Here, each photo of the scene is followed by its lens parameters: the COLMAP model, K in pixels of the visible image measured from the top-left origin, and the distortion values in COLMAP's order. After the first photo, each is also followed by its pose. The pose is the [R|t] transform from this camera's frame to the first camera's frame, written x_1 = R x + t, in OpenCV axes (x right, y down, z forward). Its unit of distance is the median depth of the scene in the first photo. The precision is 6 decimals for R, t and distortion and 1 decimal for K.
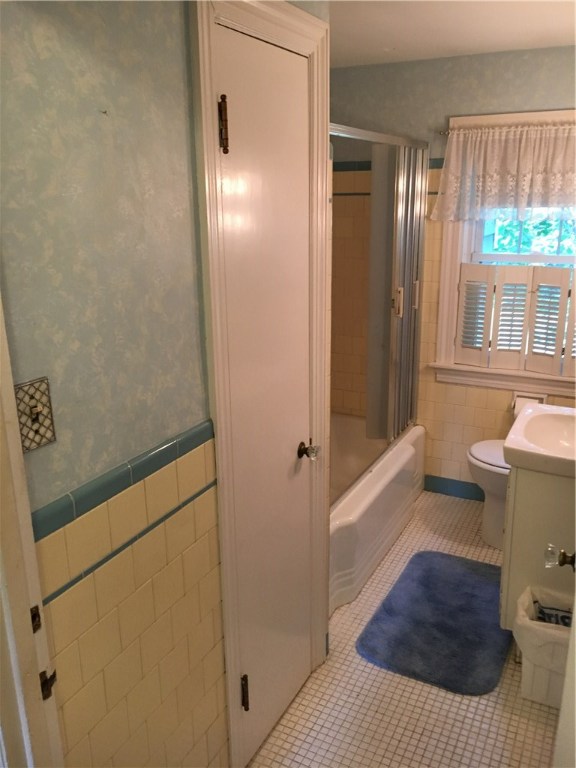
lens RADIAL K [[665.7, 0, 281.3], [0, 665.7, 385.2], [0, 0, 1]] dist [0.090287, -0.114973]
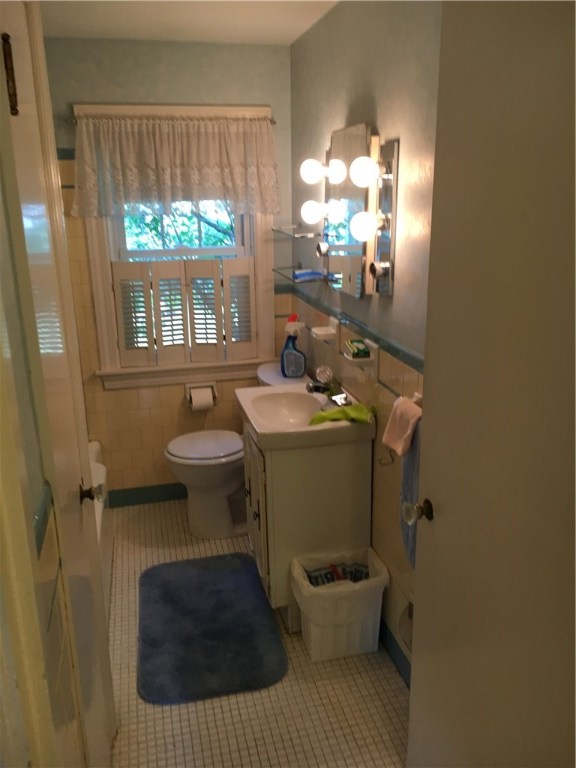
lens RADIAL K [[665.7, 0, 288.8], [0, 665.7, 386.8], [0, 0, 1]] dist [0.090287, -0.114973]
pose [[0.754866, -0.190008, 0.627753, -0.182745], [0.191905, 0.979217, 0.065624, -0.025355], [-0.627175, 0.070931, 0.775641, 0.133664]]
